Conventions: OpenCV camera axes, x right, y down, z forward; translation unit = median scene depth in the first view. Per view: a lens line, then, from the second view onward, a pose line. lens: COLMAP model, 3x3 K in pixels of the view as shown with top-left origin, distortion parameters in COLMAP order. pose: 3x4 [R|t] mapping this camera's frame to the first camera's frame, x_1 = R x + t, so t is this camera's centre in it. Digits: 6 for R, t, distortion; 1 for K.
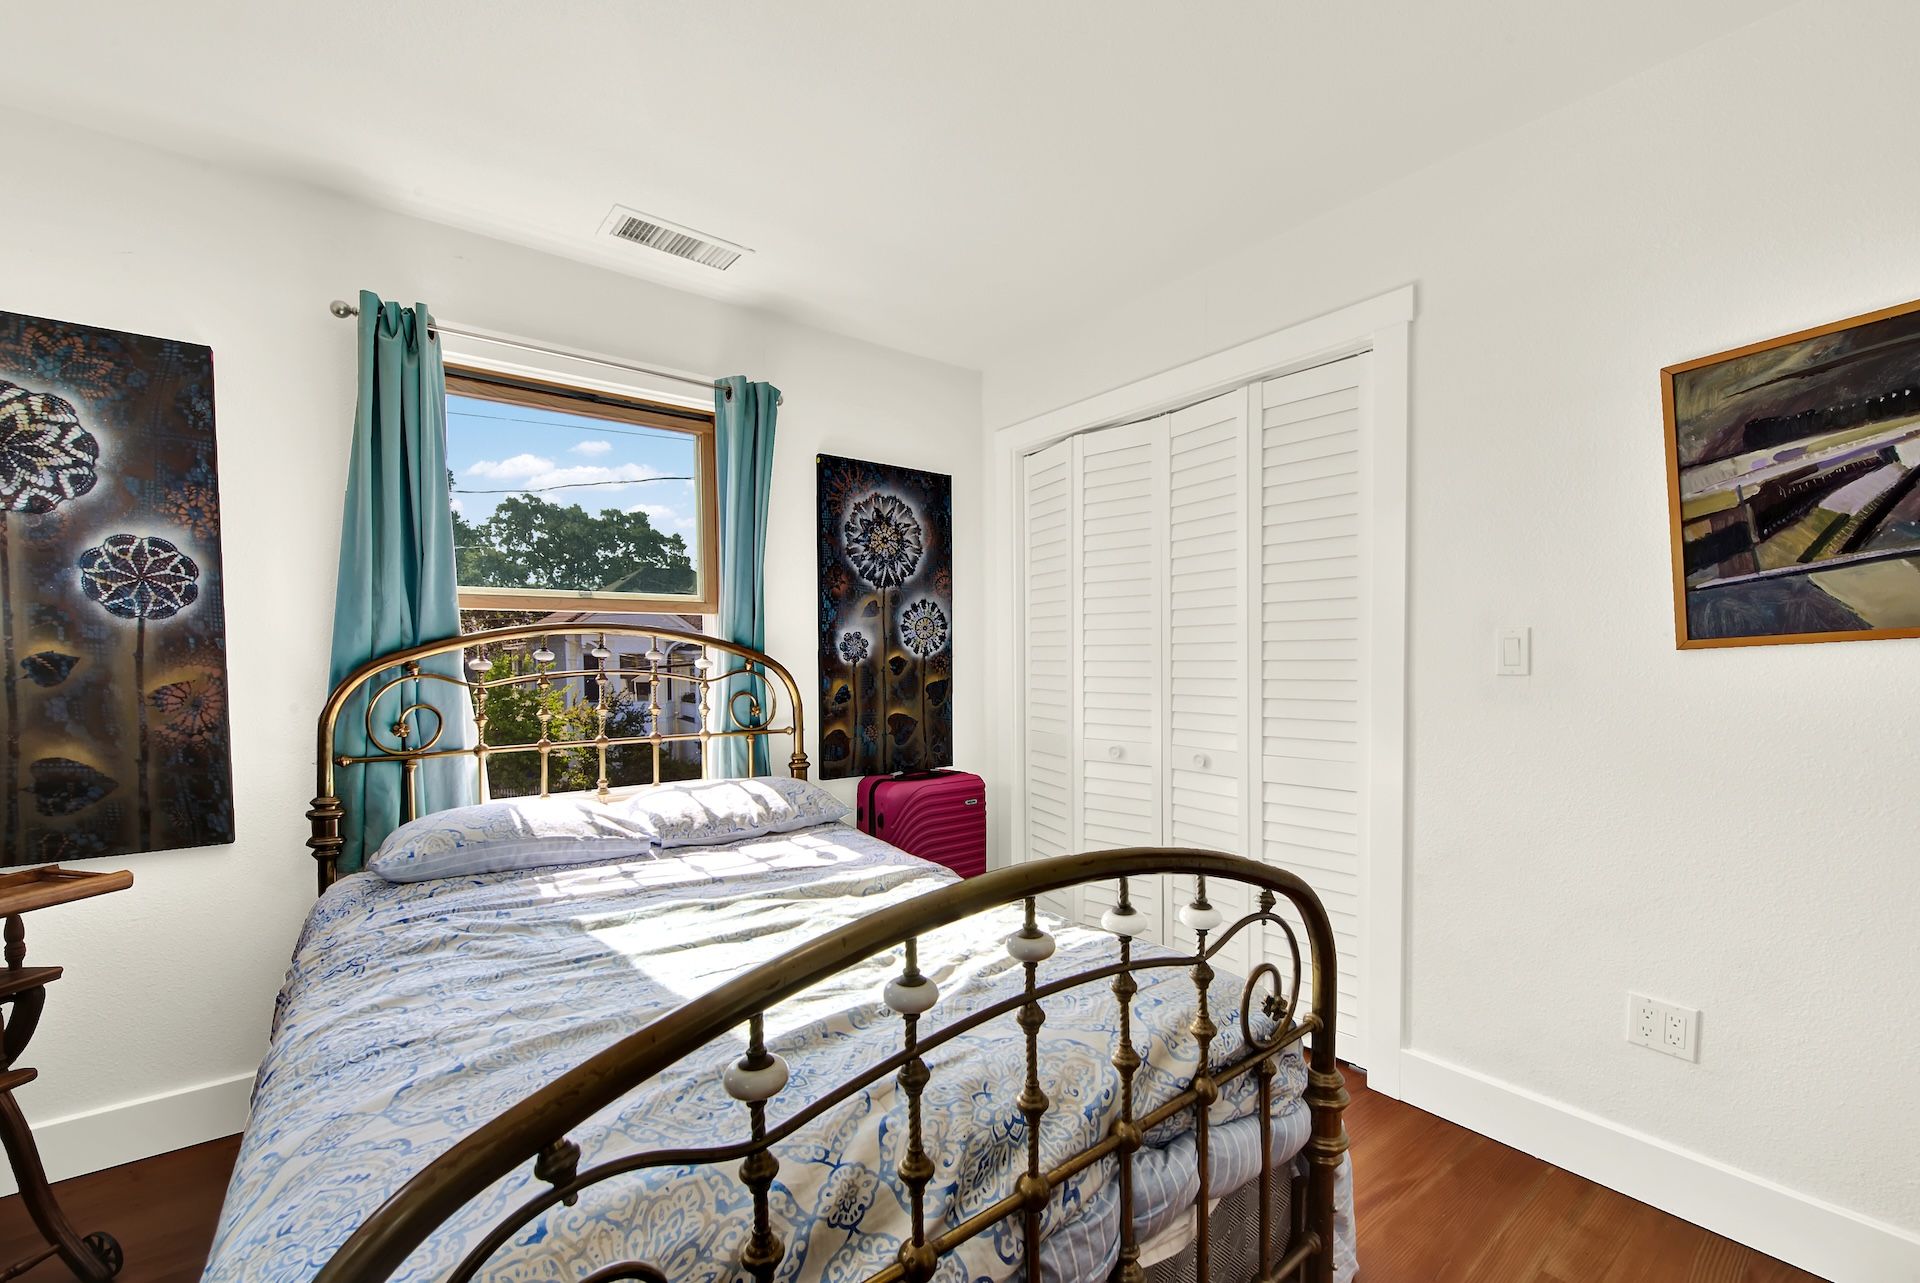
lens RADIAL K [[800.4, 0, 959.9], [0, 800.4, 677.8], [0, 0, 1]] dist [0.000947, 0.000177]
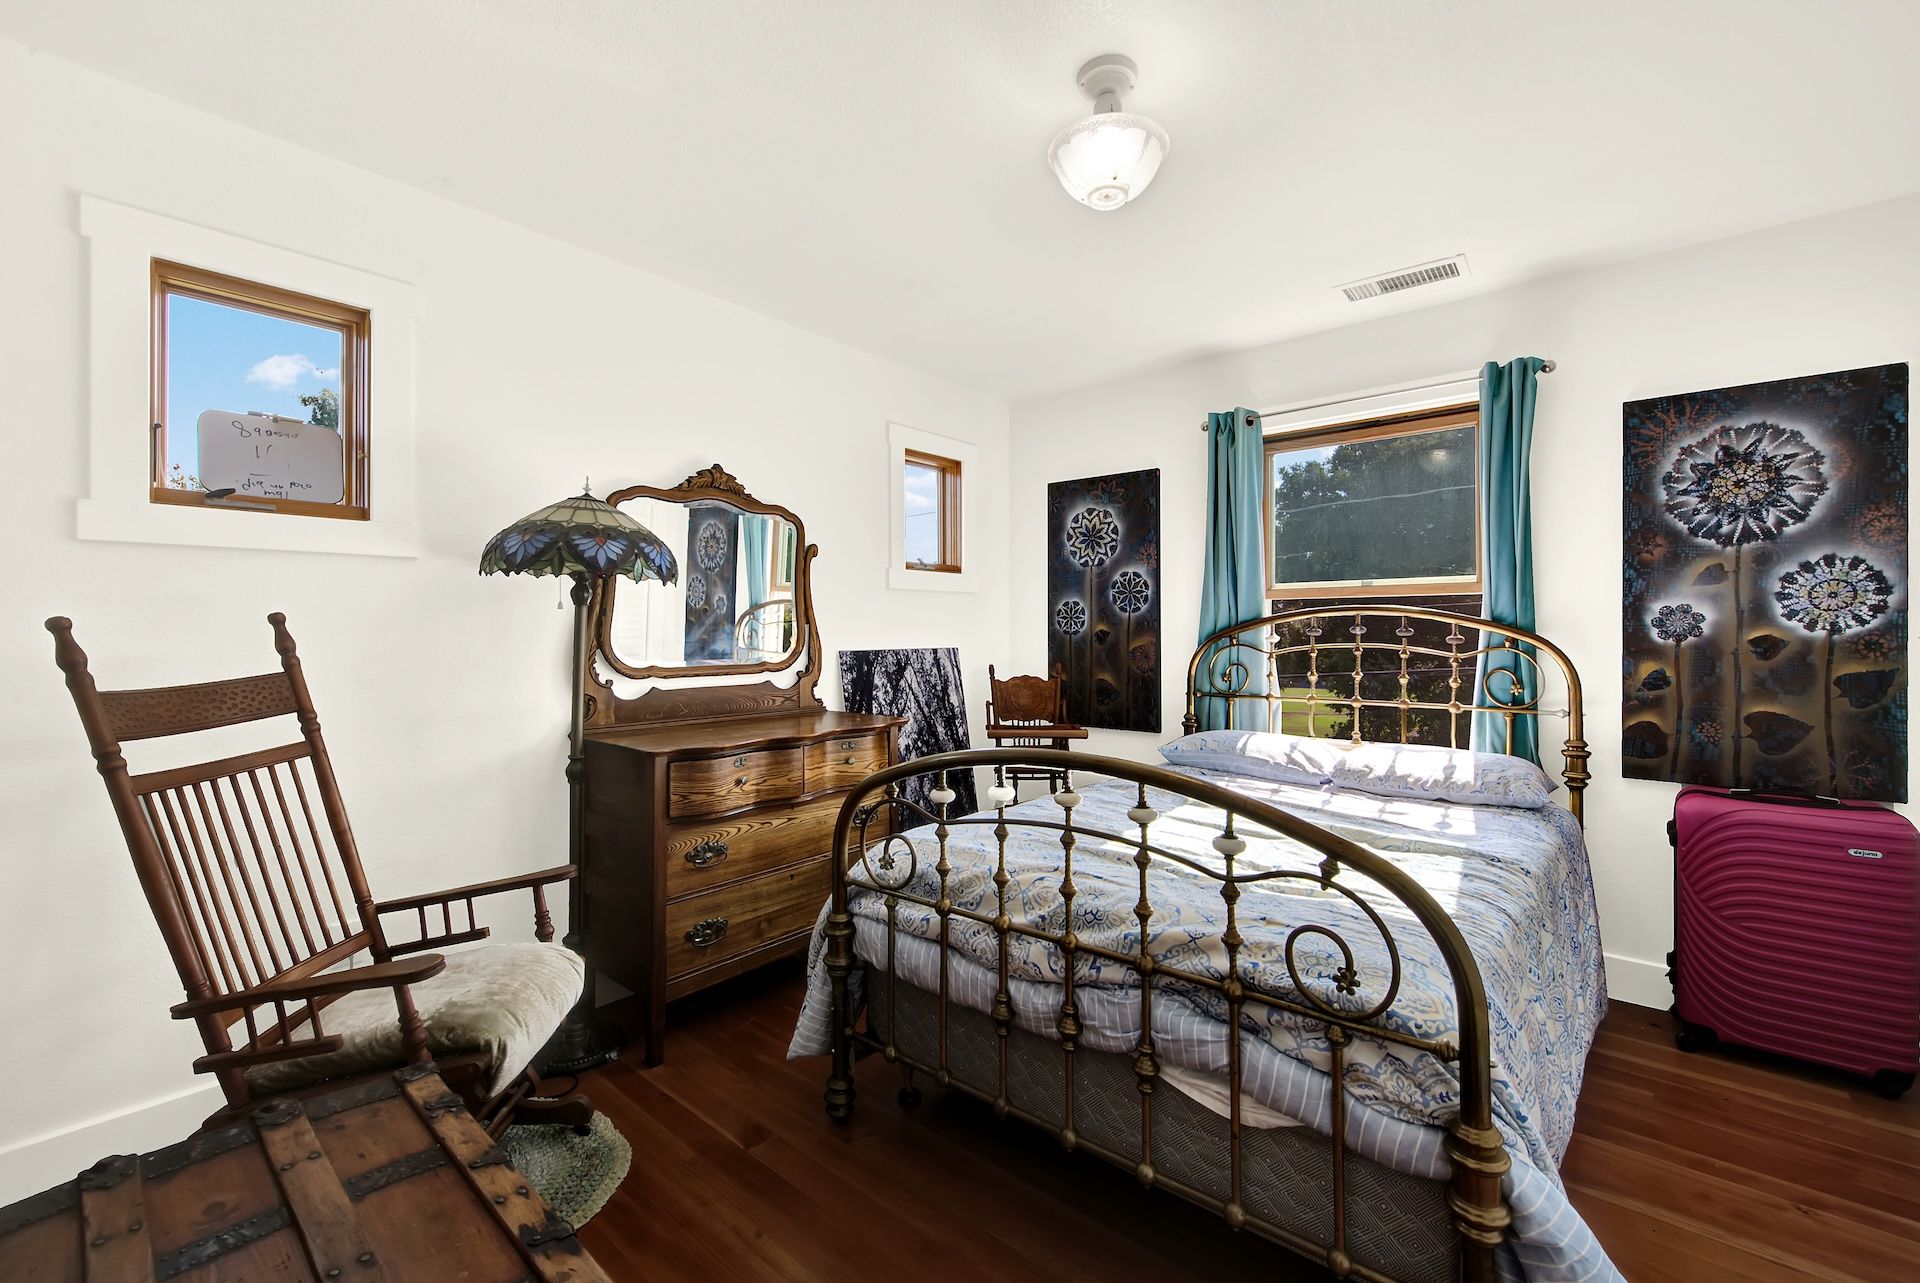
lens RADIAL K [[778.9, 0, 958.7], [0, 778.9, 624.5], [0, 0, 1]] dist [0.003058, -0.000703]
pose [[0.198285, -0.005425, -0.980129, 0.507530], [-0.030340, 0.999471, -0.011670, -0.005290], [0.979675, 0.032051, 0.198016, 0.124297]]
